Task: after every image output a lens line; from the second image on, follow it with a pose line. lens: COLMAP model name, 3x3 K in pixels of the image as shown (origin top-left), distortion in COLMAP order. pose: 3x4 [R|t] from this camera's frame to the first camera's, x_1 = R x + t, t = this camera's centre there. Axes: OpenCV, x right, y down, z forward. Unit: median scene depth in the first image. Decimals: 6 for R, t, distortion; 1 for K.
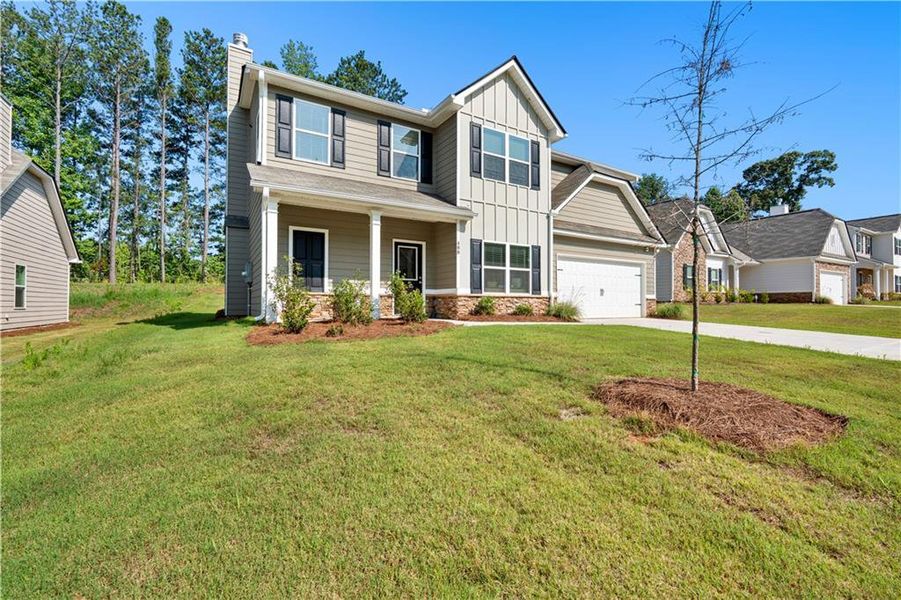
lens RADIAL K [[388.4, 0, 450.5], [0, 388.4, 300.0], [0, 0, 1]] dist [-0.011748, -0.000137]
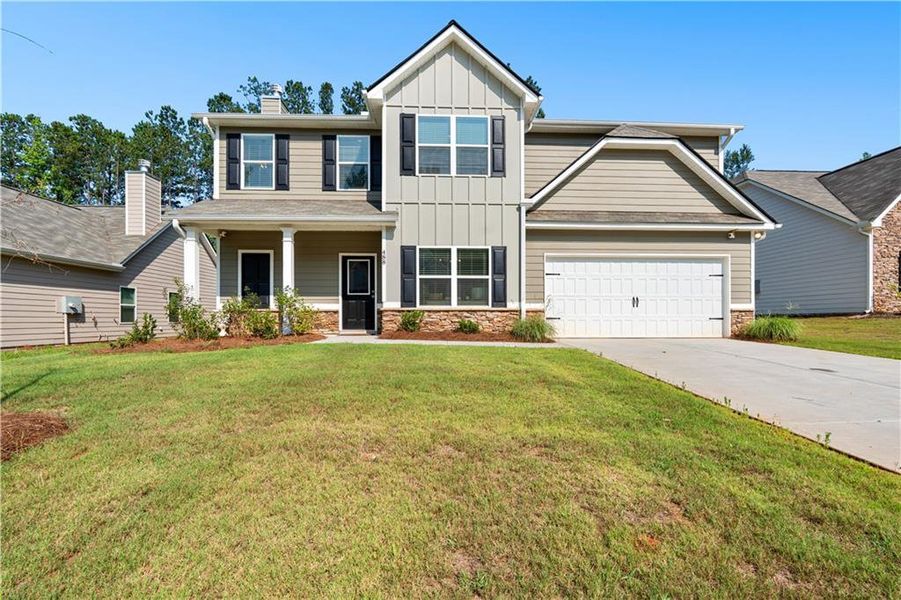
lens RADIAL K [[397.6, 0, 452.3], [0, 397.6, 316.5], [0, 0, 1]] dist [-0.004599, -0.000058]
pose [[0.877781, -0.006107, -0.479023, 0.560629], [0.008874, 0.999954, 0.003513, 0.001796], [0.478979, -0.007334, 0.877796, 0.242719]]
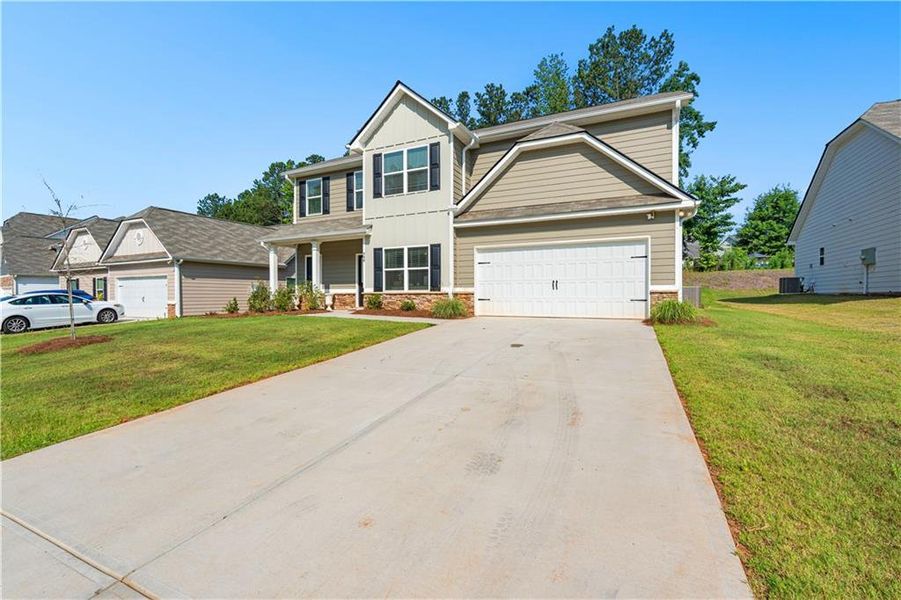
lens RADIAL K [[391.4, 0, 451.0], [0, 391.4, 295.2], [0, 0, 1]] dist [-0.006775, 0.006128]
pose [[0.548271, -0.004429, -0.836289, 1.185610], [0.015033, 0.999877, 0.004560, -0.007380], [0.836166, -0.015072, 0.548269, 0.485135]]
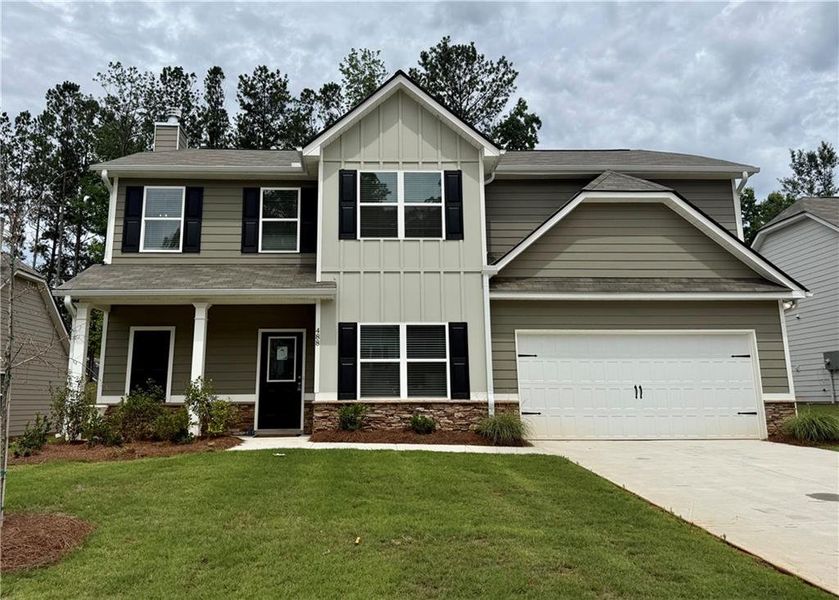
lens RADIAL K [[647.6, 0, 385.1], [0, 647.6, 261.7], [0, 0, 1]] dist [0.156915, -0.259336]
pose [[0.870640, -0.108933, -0.479708, 0.691906], [0.013655, 0.980149, -0.197791, -0.025793], [0.491731, 0.165655, 0.854844, -0.022122]]
